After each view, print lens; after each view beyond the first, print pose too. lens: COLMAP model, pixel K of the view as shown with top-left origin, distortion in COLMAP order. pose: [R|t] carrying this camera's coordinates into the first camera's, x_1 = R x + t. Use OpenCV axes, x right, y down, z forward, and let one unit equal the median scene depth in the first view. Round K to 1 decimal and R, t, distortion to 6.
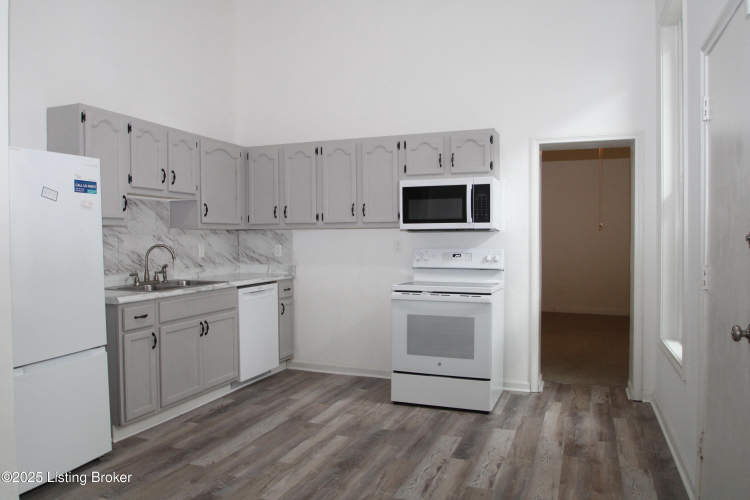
lens RADIAL K [[567.2, 0, 376.9], [0, 567.2, 250.1], [0, 0, 1]] dist [-0.041103, -0.008040]
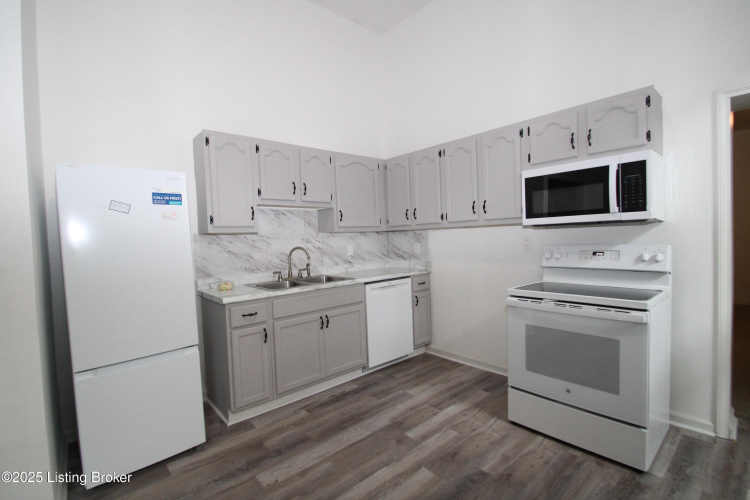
lens RADIAL K [[350.2, 0, 368.8], [0, 350.2, 250.0], [0, 0, 1]] dist [-0.000745, -0.007371]
pose [[0.879863, -0.009694, -0.475129, 0.096041], [0.021264, 0.999594, 0.018983, -0.014096], [0.474752, -0.026806, 0.879711, 0.419607]]
